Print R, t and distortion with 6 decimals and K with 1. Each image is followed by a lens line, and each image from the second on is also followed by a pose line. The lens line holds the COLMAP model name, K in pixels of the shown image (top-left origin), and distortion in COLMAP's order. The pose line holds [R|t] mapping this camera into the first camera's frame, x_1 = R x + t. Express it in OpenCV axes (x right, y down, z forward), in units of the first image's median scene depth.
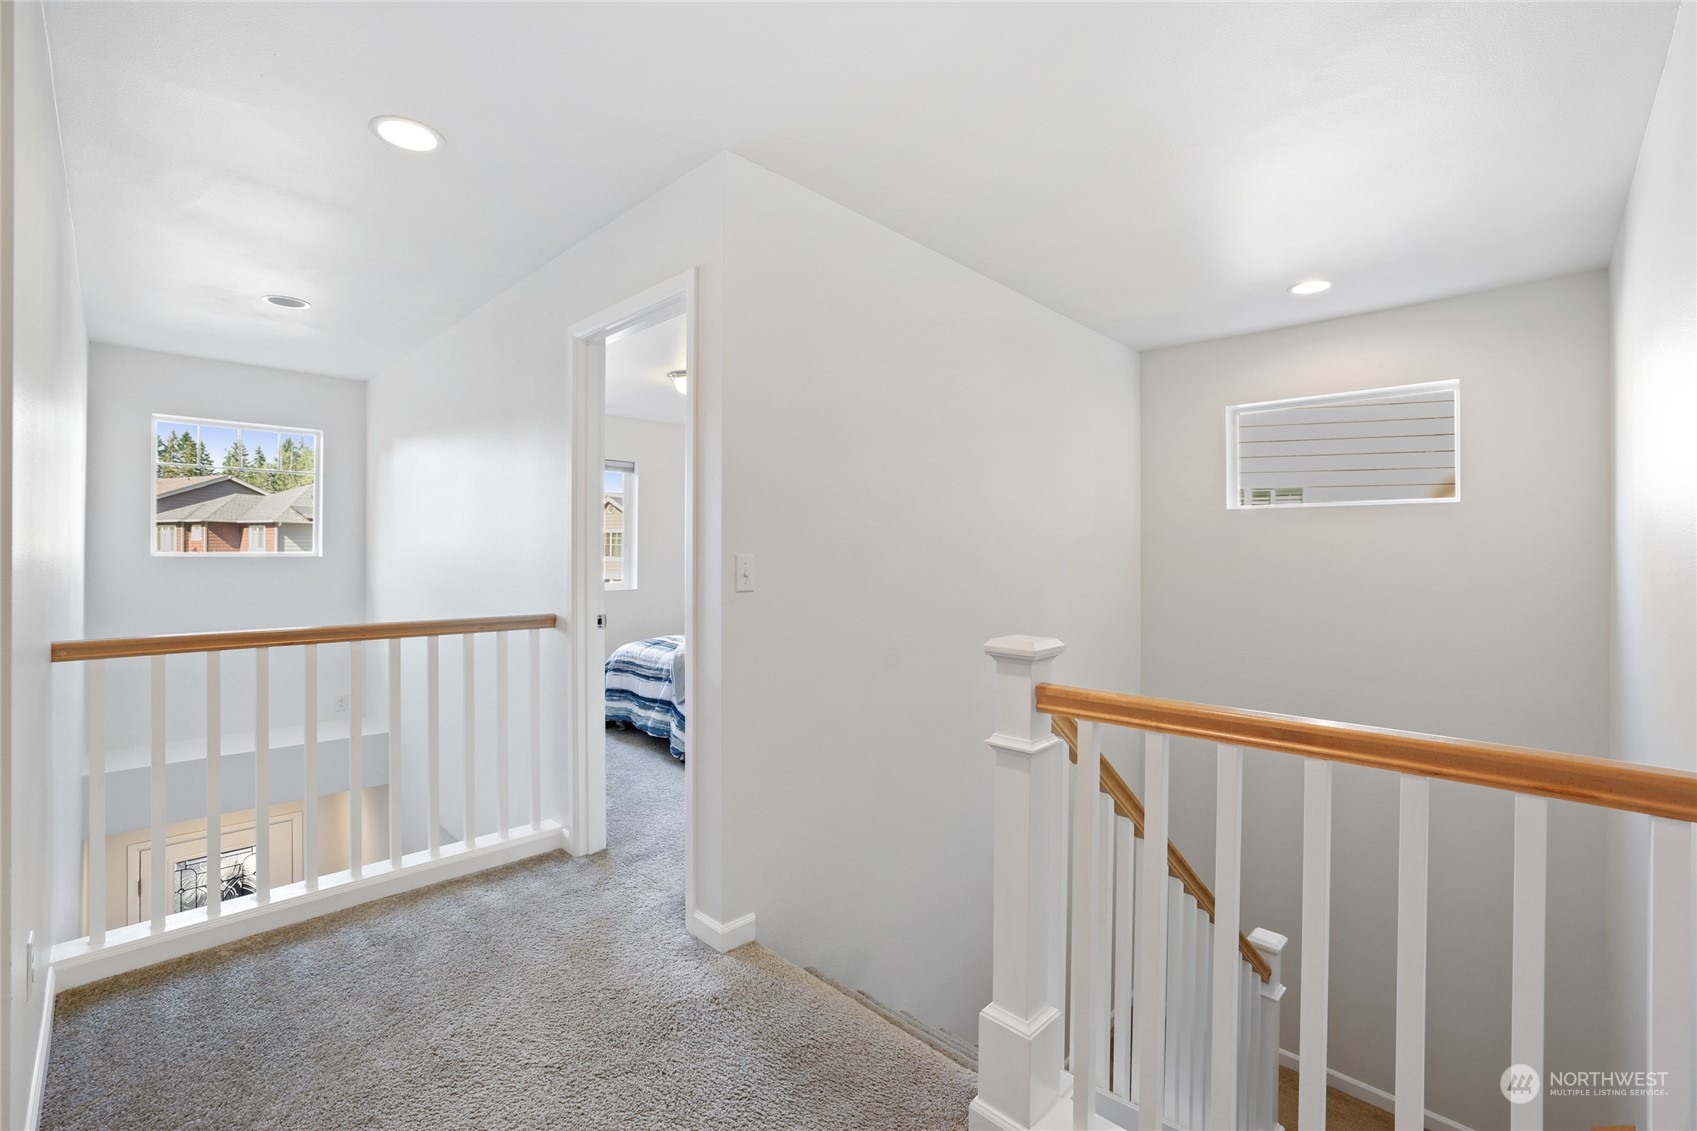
lens RADIAL K [[747.5, 0, 841.0], [0, 747.5, 550.4], [0, 0, 1]] dist [-0.040534, 0.015072]
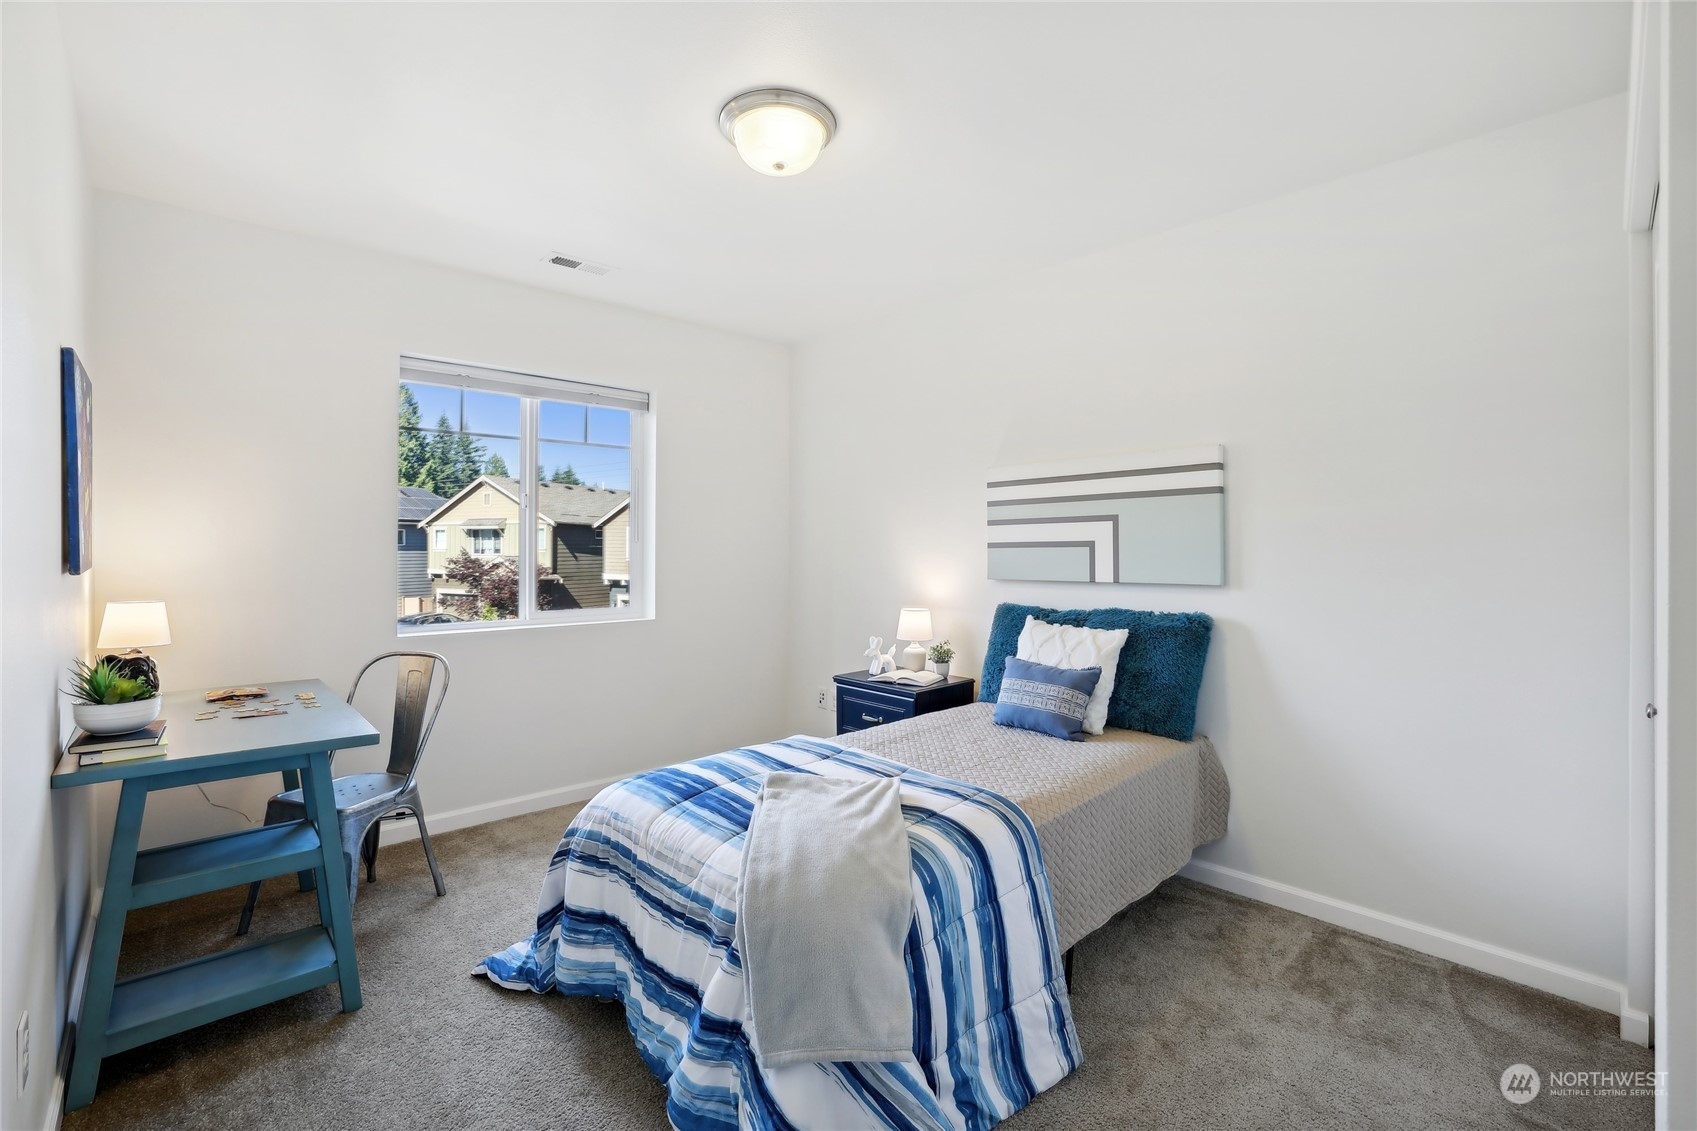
lens RADIAL K [[747.5, 0, 841.0], [0, 747.5, 550.4], [0, 0, 1]] dist [-0.040534, 0.015072]
pose [[0.999210, -0.001185, -0.039717, -0.163548], [0.001106, 0.999997, -0.002020, 0.000779], [0.039719, 0.001974, 0.999209, 0.652890]]
